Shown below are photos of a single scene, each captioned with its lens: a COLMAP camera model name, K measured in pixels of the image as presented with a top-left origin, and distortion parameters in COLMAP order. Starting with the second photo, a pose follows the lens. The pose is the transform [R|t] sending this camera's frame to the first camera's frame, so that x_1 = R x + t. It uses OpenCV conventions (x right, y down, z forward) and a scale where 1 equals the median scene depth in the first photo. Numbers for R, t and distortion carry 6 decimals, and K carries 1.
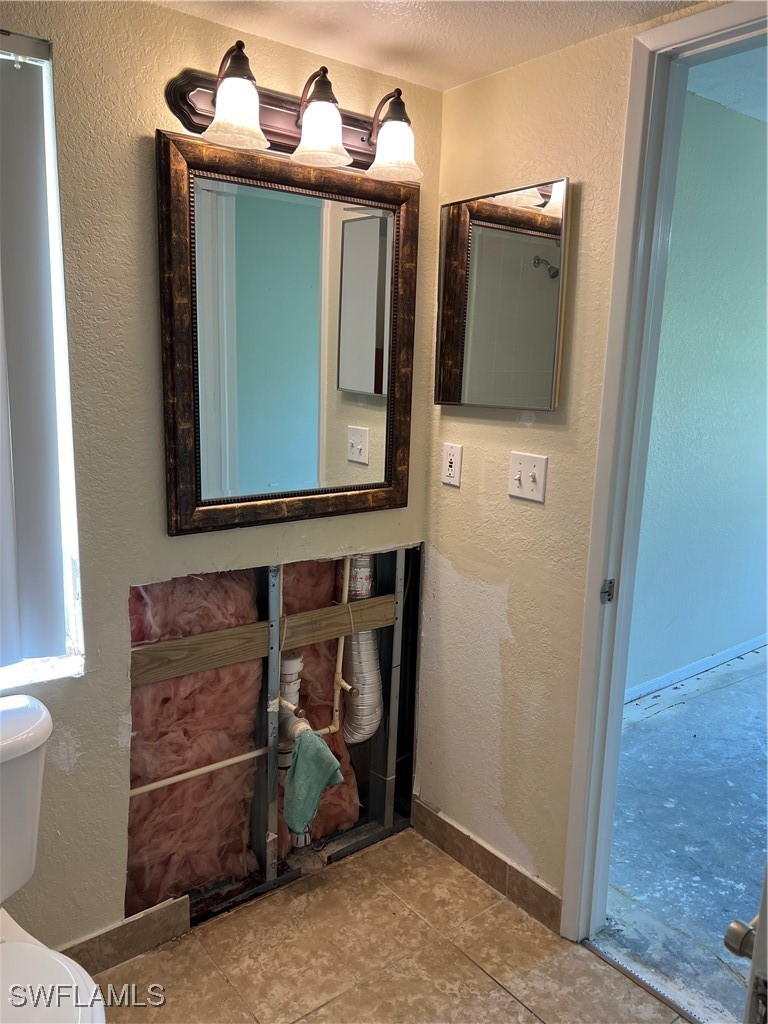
lens RADIAL K [[783.0, 0, 384.0], [0, 783.0, 512.0], [0, 0, 1]] dist [0.064289, -0.076190]
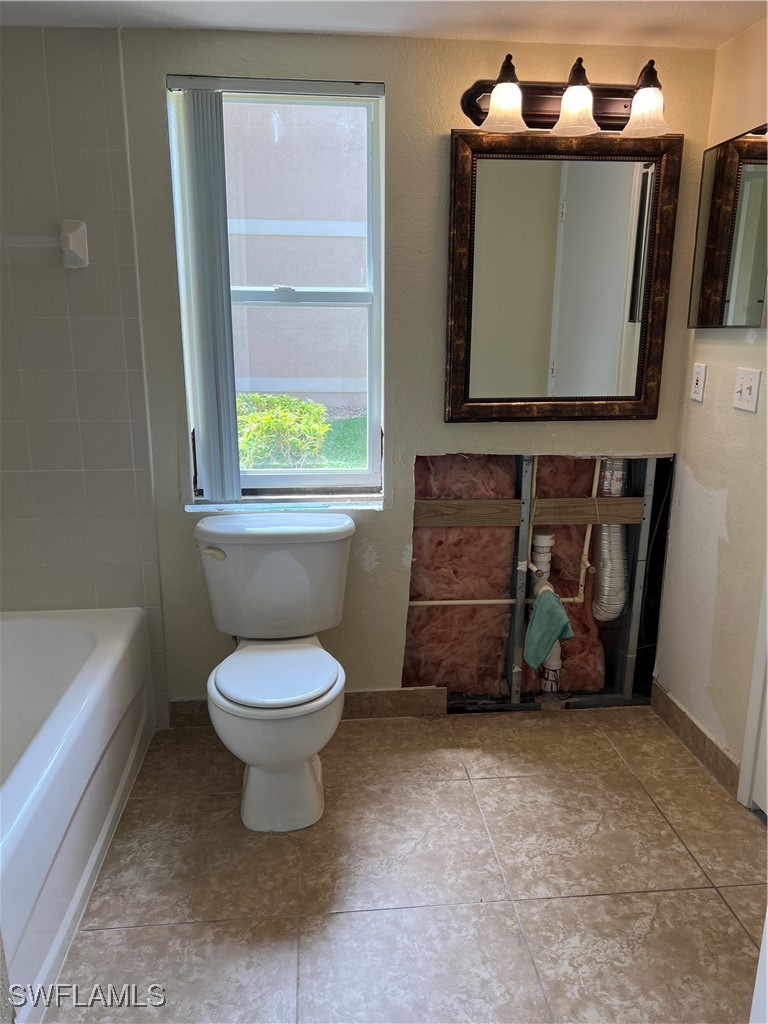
lens RADIAL K [[783.0, 0, 384.0], [0, 783.0, 512.0], [0, 0, 1]] dist [0.064289, -0.076190]
pose [[0.838529, 0.106780, -0.534291, 0.354240], [-0.088978, 0.994281, 0.059067, 0.102978], [0.537542, -0.001990, 0.843234, -0.213985]]
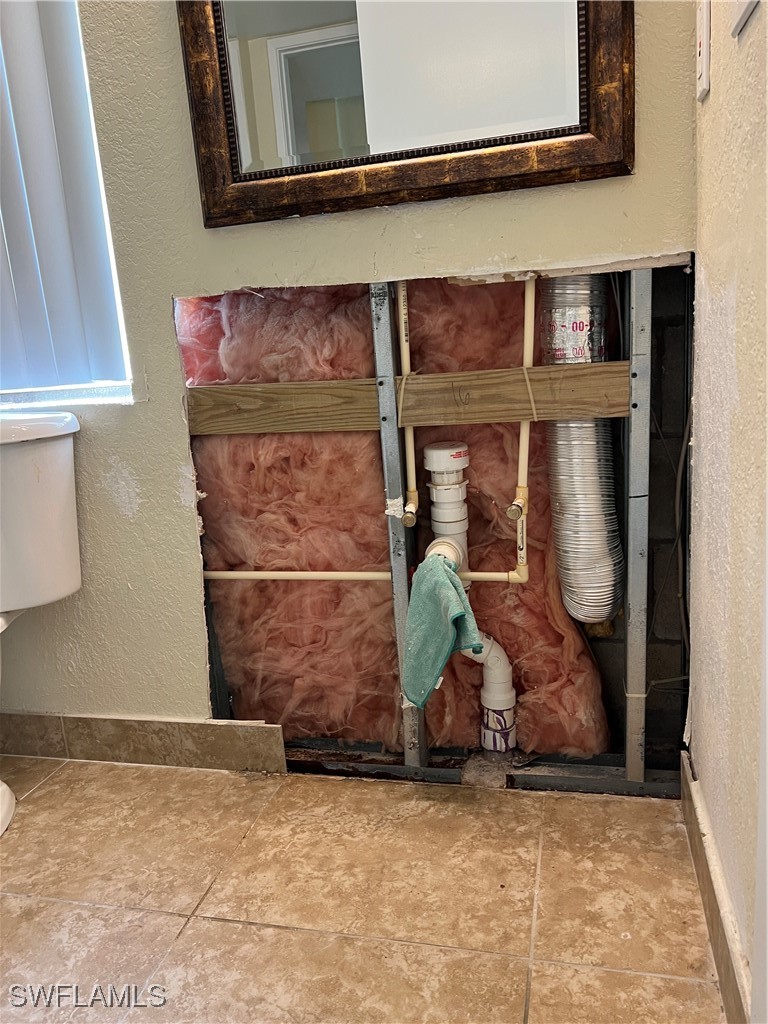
lens RADIAL K [[783.0, 0, 384.0], [0, 783.0, 512.0], [0, 0, 1]] dist [0.064289, -0.076190]
pose [[0.602785, 0.102089, -0.791346, 0.396310], [-0.067086, 0.994754, 0.077229, 0.200882], [0.795078, 0.006536, 0.606471, 0.590818]]
